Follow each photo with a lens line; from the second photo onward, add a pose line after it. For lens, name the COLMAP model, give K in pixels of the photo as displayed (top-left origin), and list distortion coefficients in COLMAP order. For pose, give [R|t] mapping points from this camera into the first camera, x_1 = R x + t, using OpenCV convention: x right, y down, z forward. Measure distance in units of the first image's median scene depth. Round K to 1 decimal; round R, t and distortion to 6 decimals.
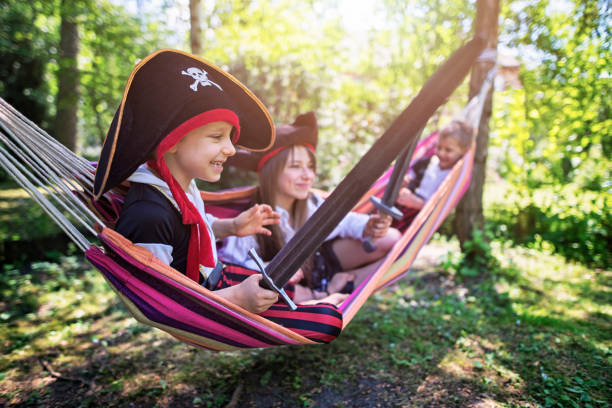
lens RADIAL K [[436.7, 0, 305.5], [0, 436.7, 206.7], [0, 0, 1]] dist [-0.041680, 0.045951]
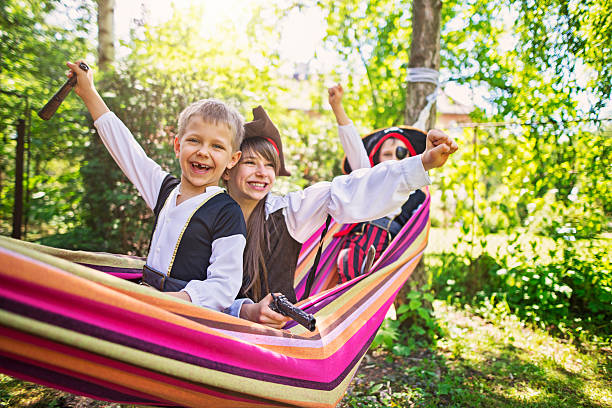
lens RADIAL K [[436.7, 0, 305.5], [0, 436.7, 206.7], [0, 0, 1]] dist [-0.041680, 0.045951]
pose [[0.996733, 0.025173, 0.076743, 0.127079], [-0.018365, 0.995937, -0.088163, -0.024340], [-0.078650, 0.086466, 0.993145, 0.207591]]
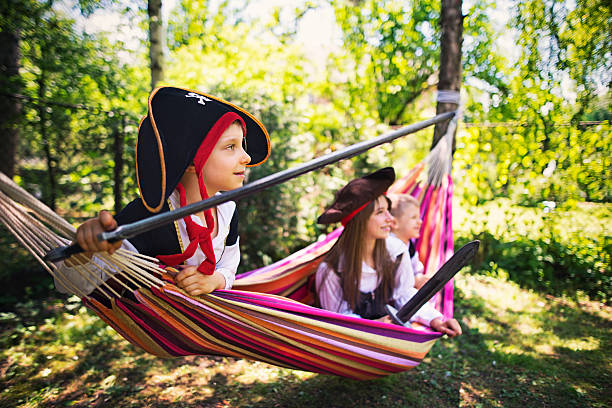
lens RADIAL K [[436.7, 0, 305.5], [0, 436.7, 206.7], [0, 0, 1]] dist [-0.041680, 0.045951]
pose [[0.992450, -0.000951, 0.122643, -0.057771], [0.003927, 0.999703, -0.024033, -0.055807], [-0.122583, 0.024333, 0.992160, 0.002479]]
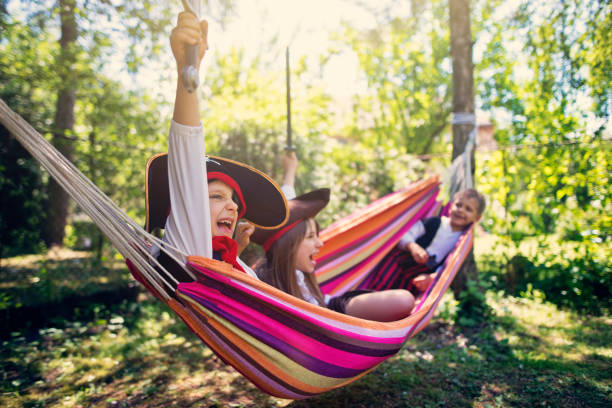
lens RADIAL K [[436.7, 0, 305.5], [0, 436.7, 206.7], [0, 0, 1]] dist [-0.041680, 0.045951]
pose [[0.998847, -0.030659, 0.036932, -0.033550], [0.035428, 0.990033, -0.136310, 0.005722], [-0.032385, 0.137461, 0.989978, -0.043109]]
